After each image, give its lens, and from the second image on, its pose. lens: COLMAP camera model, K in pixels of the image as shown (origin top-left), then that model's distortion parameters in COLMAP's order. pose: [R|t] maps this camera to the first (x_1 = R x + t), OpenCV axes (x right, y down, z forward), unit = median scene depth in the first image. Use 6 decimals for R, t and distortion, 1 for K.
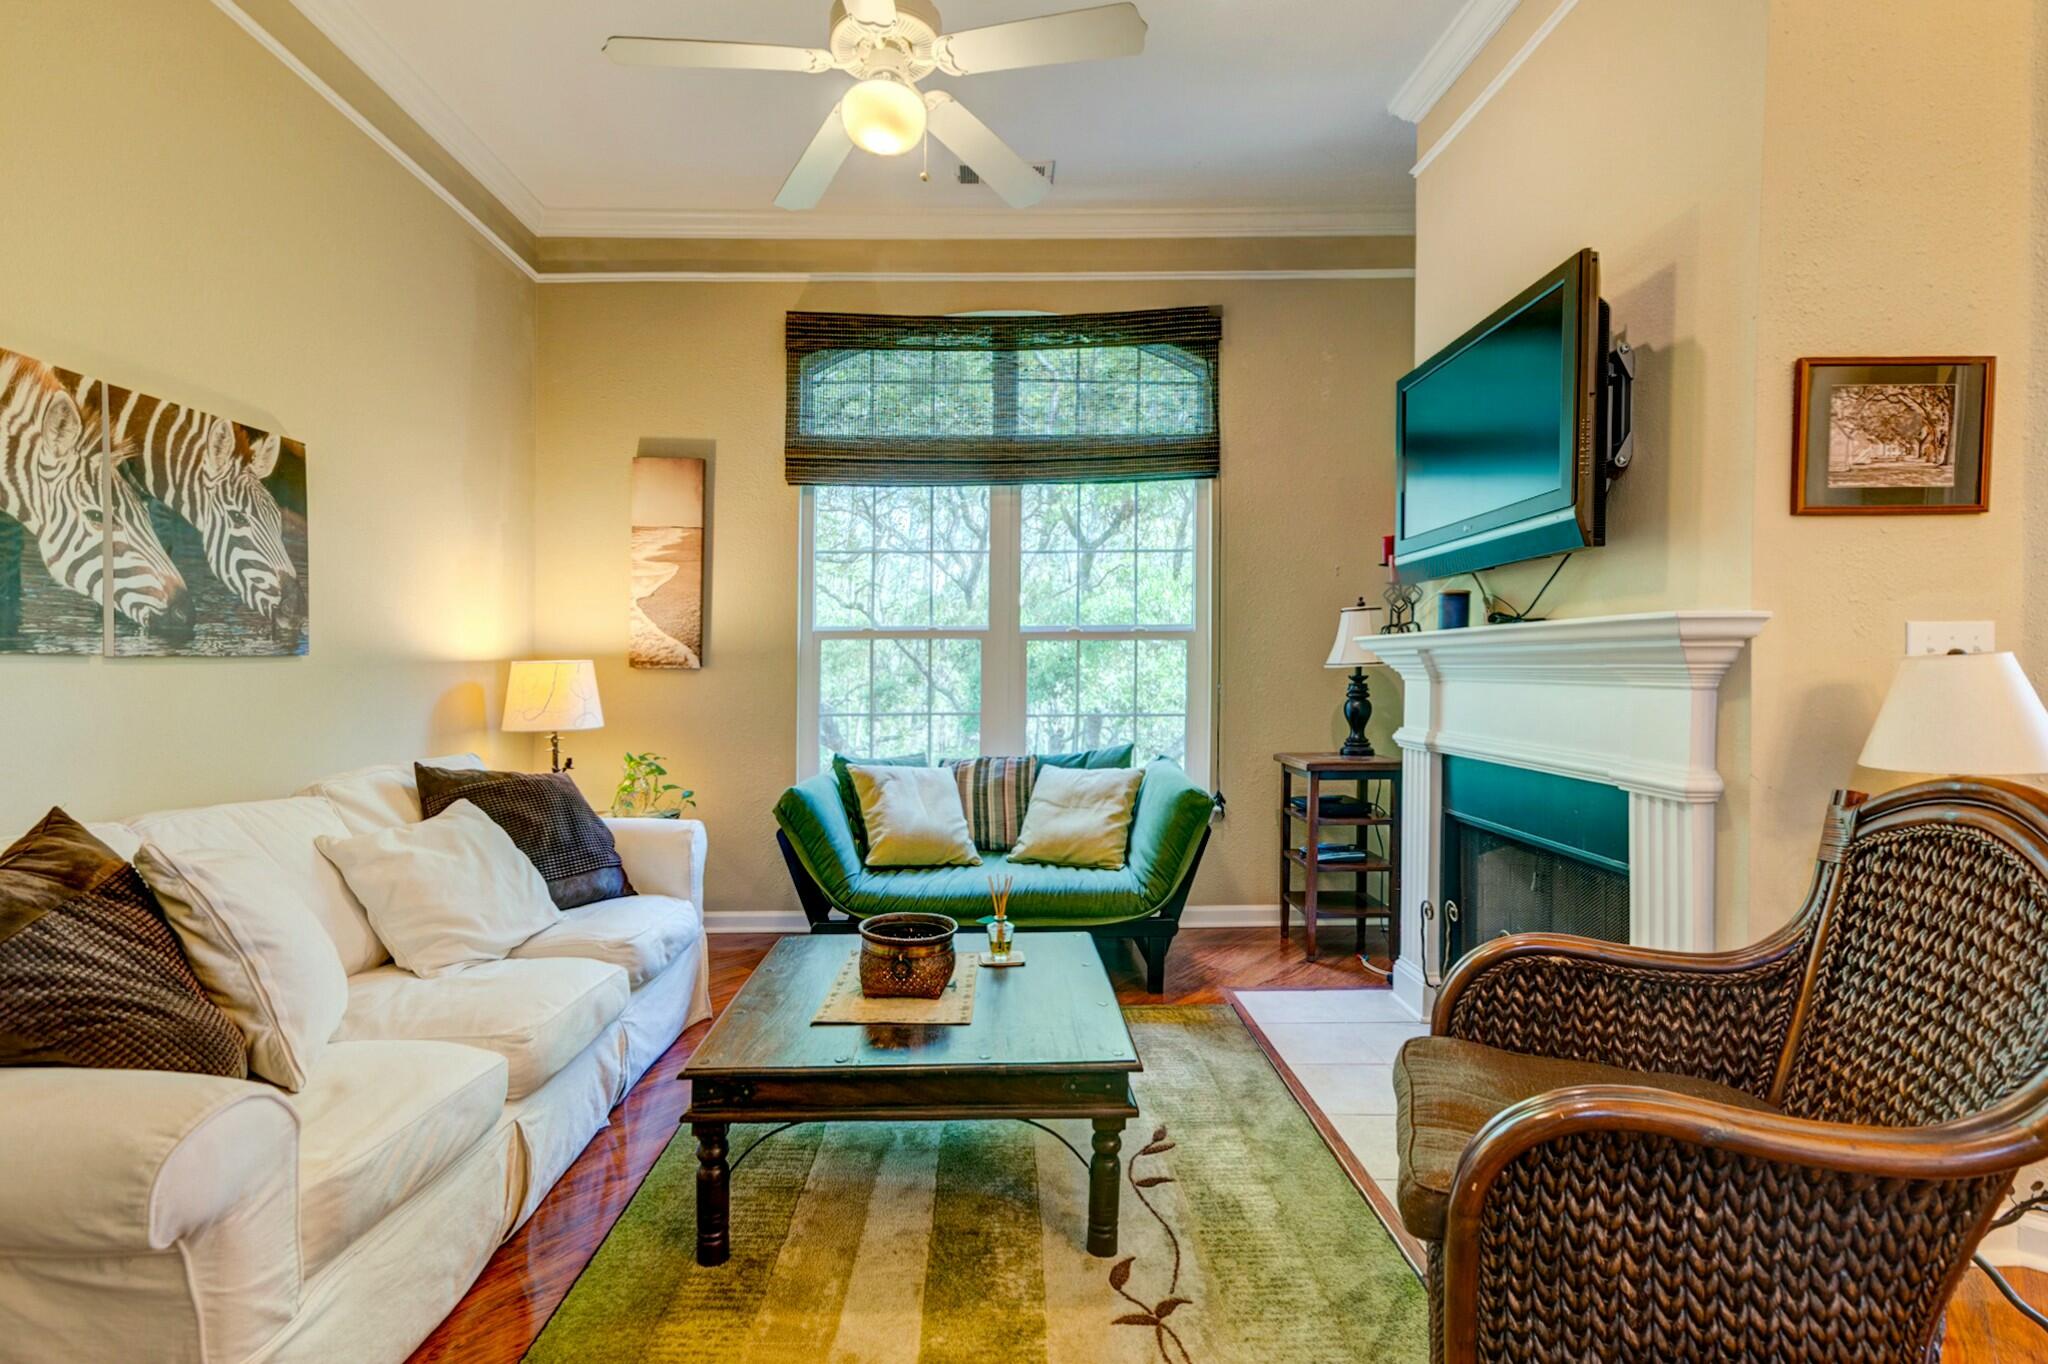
lens RADIAL K [[955.1, 0, 1019.6], [0, 955.1, 665.7], [0, 0, 1]] dist [0.017651, -0.000054]
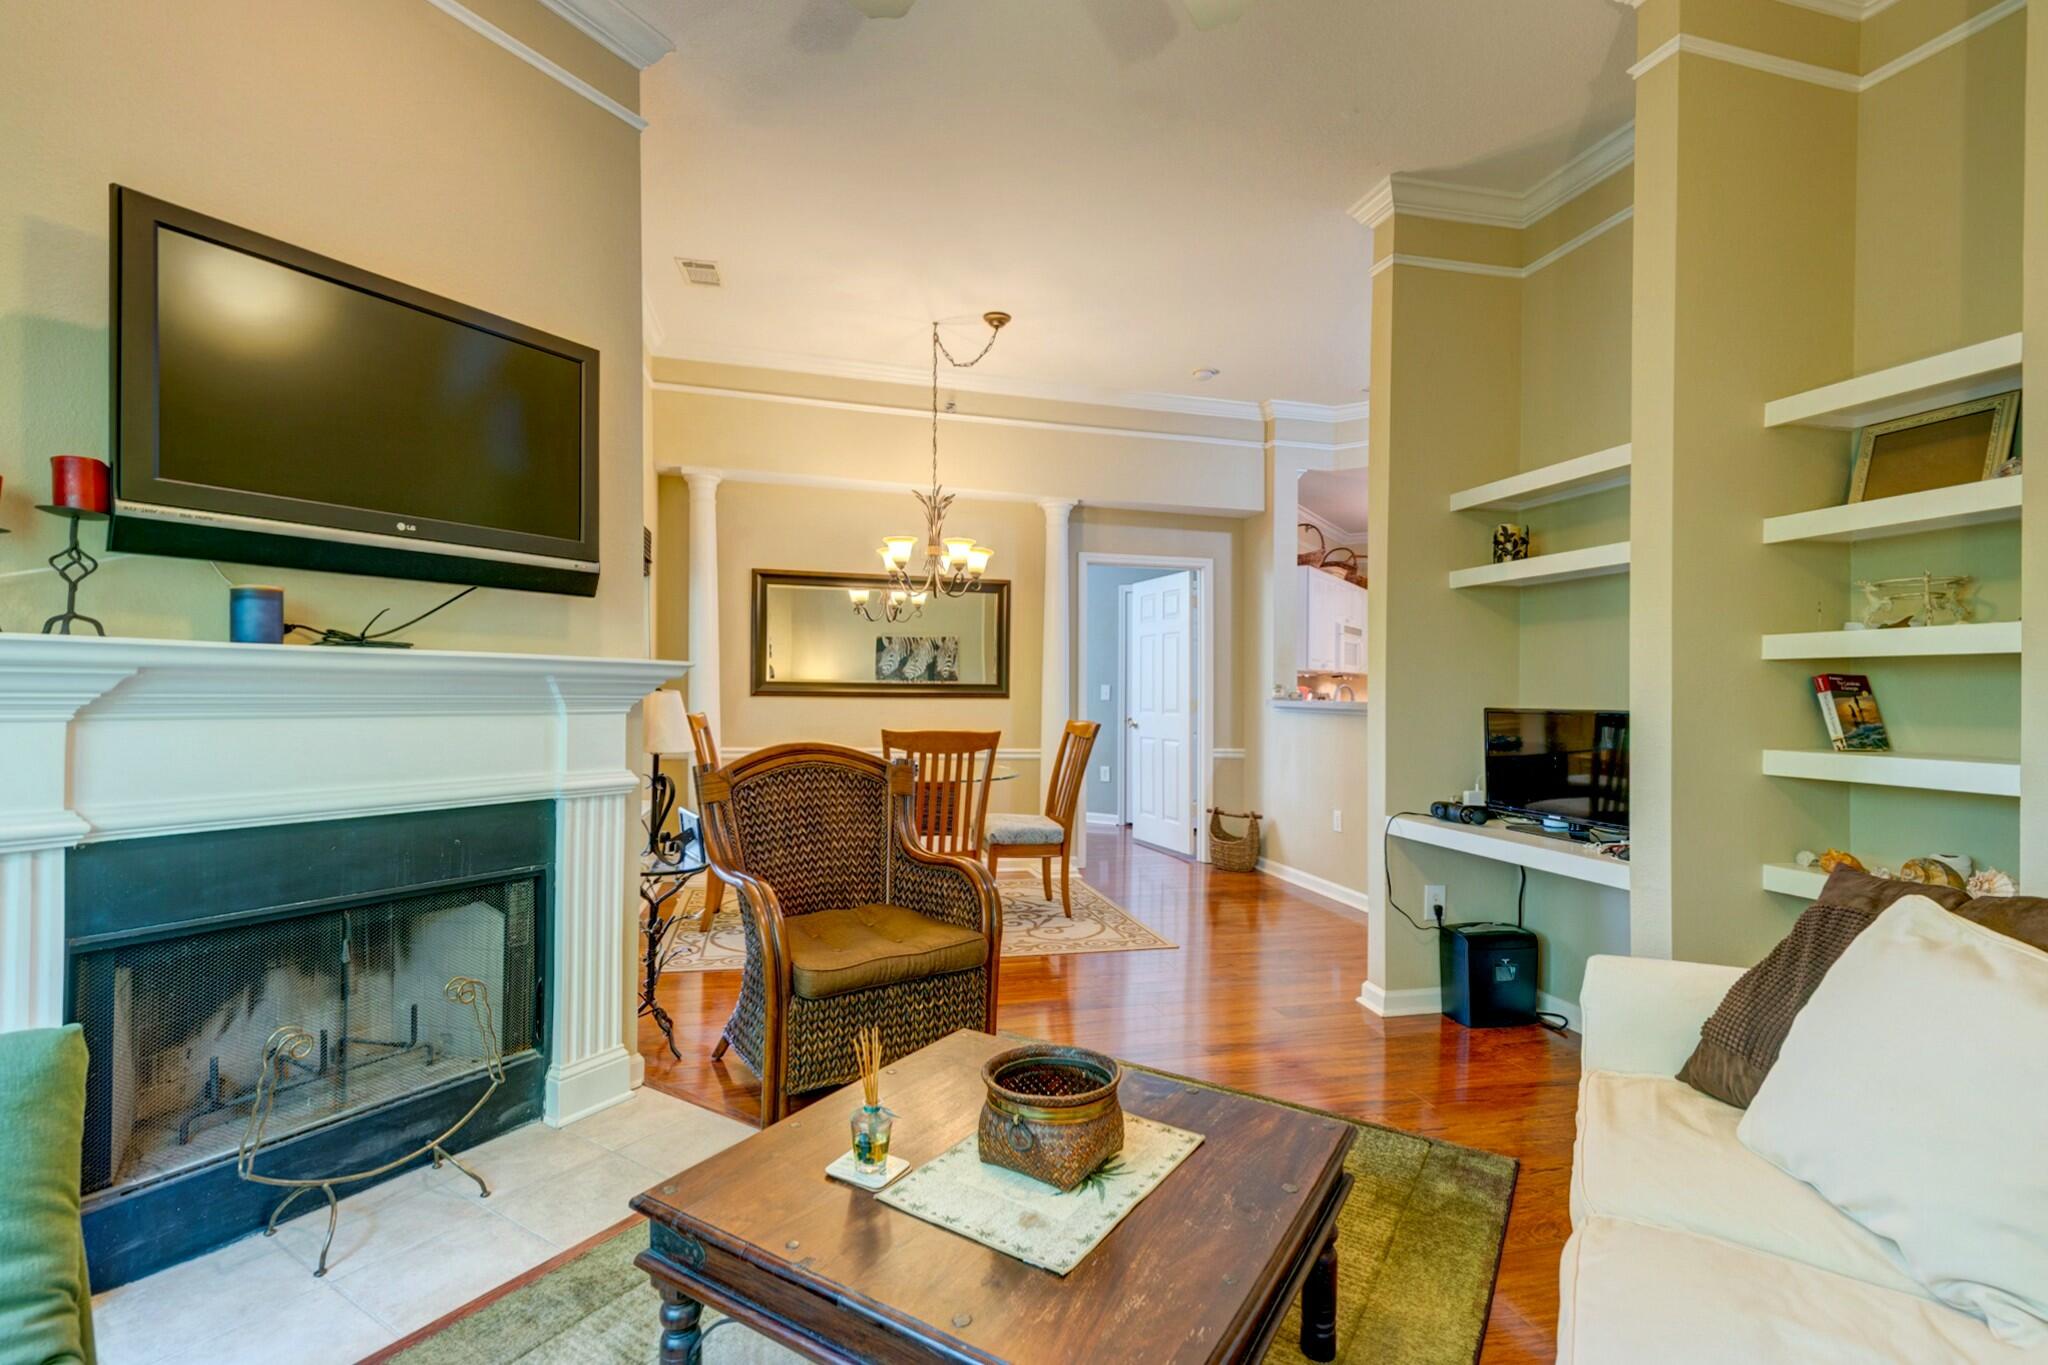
lens RADIAL K [[916.1, 0, 1025.2], [0, 916.1, 688.4], [0, 0, 1]] dist [0.019747, -0.000110]
pose [[-0.829314, 0.009732, 0.558699, -0.429677], [0.001846, 0.999891, -0.014677, 0.007680], [-0.558780, -0.011140, -0.829241, 1.386893]]
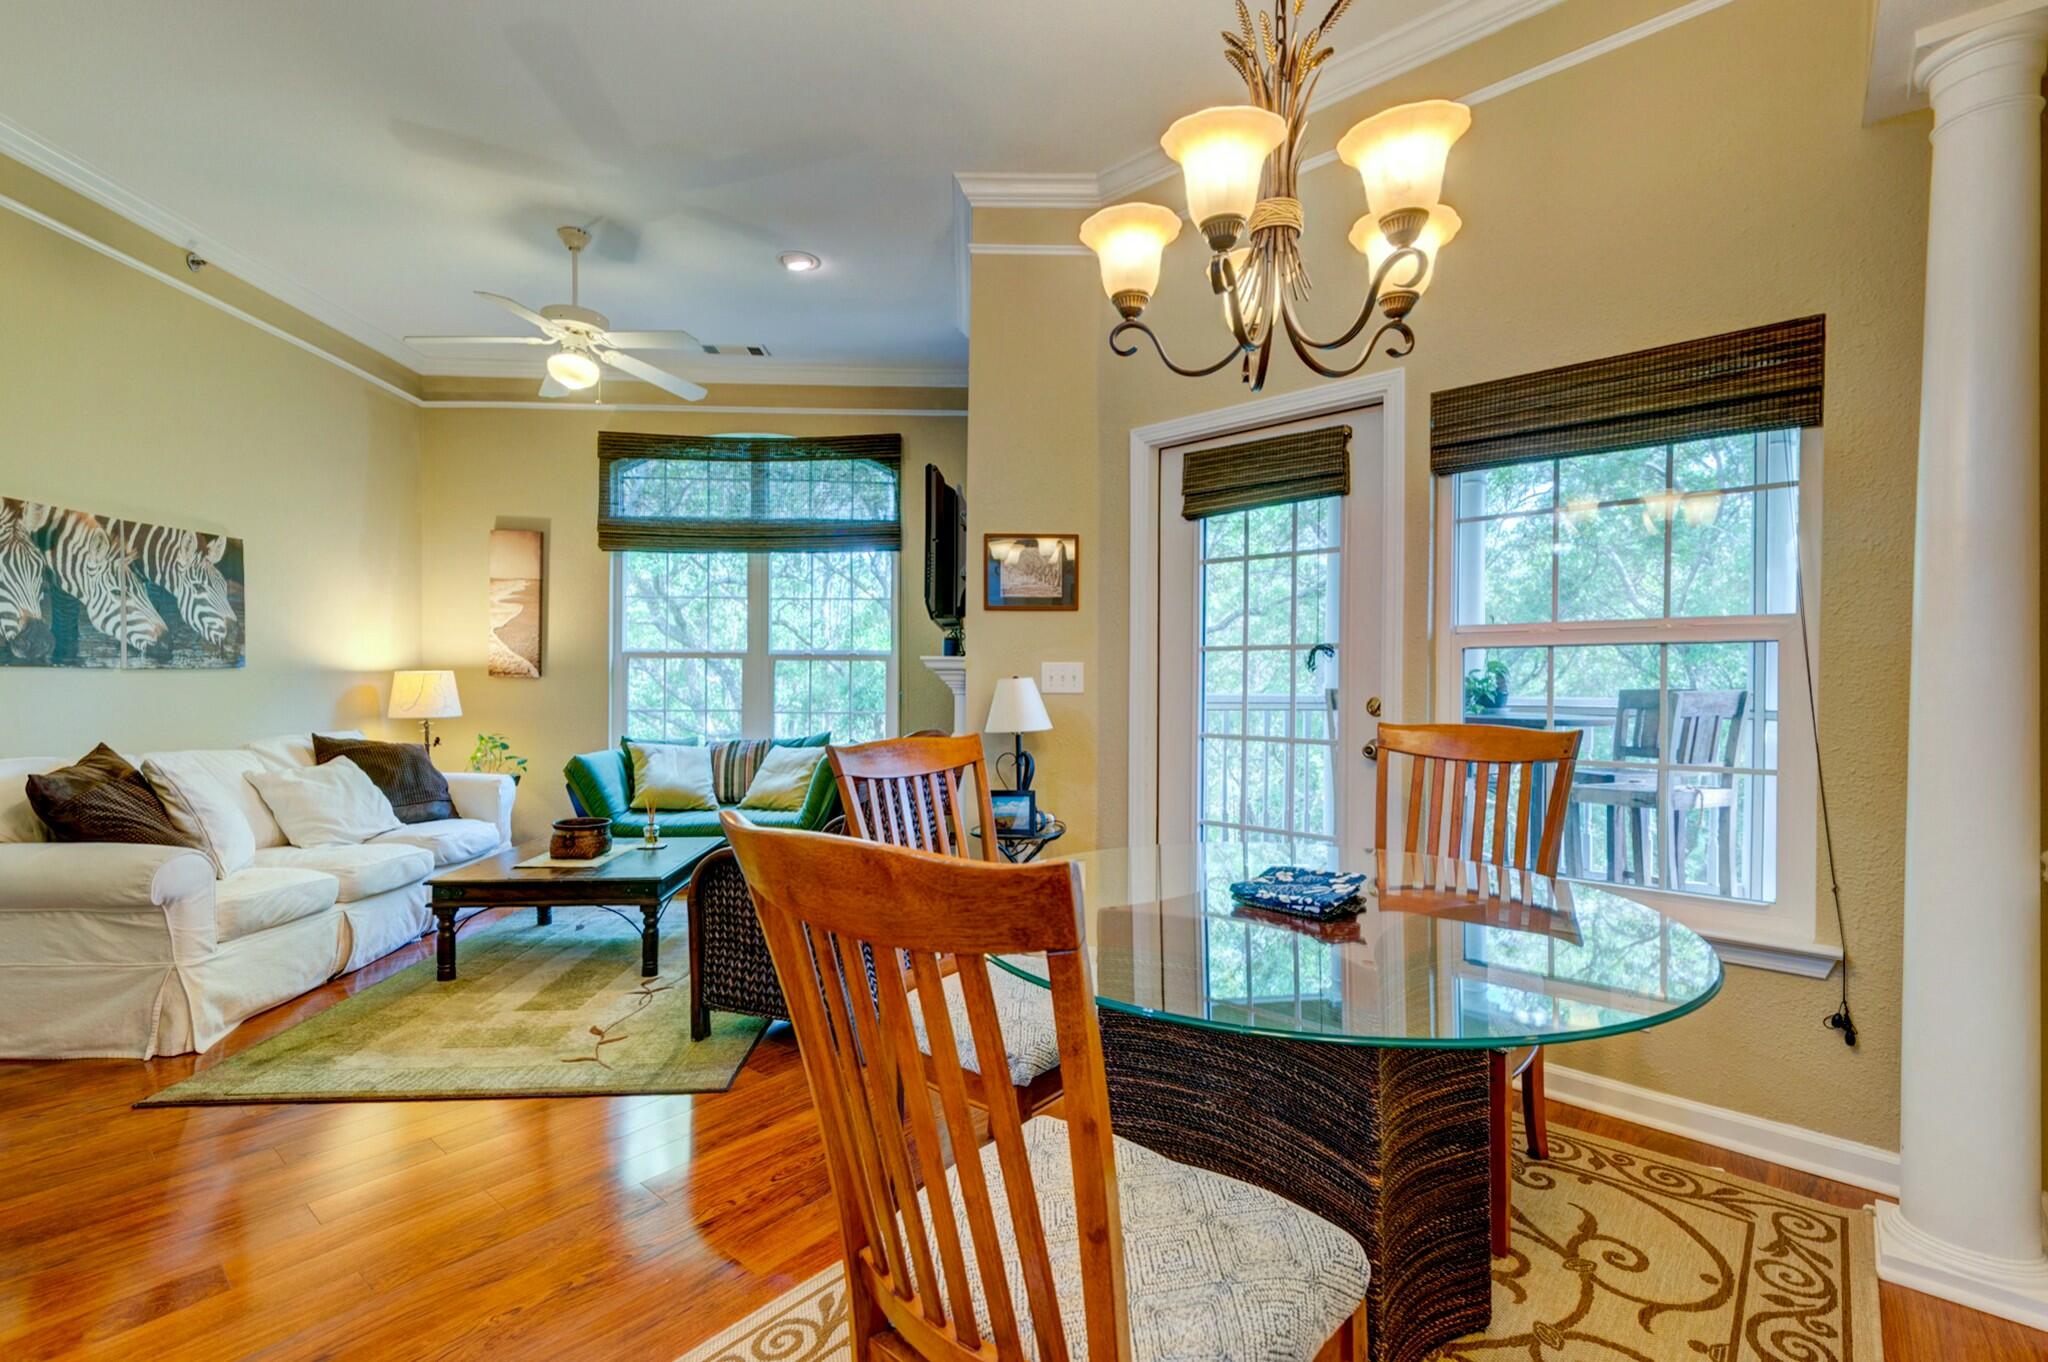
lens RADIAL K [[916.1, 0, 1025.2], [0, 916.1, 686.9], [0, 0, 1]] dist [0.019747, -0.000110]
pose [[0.999527, 0.010407, 0.028939, 0.565133], [-0.010761, 0.999869, 0.012100, -0.011660], [-0.028809, -0.012406, 0.999508, -0.643492]]
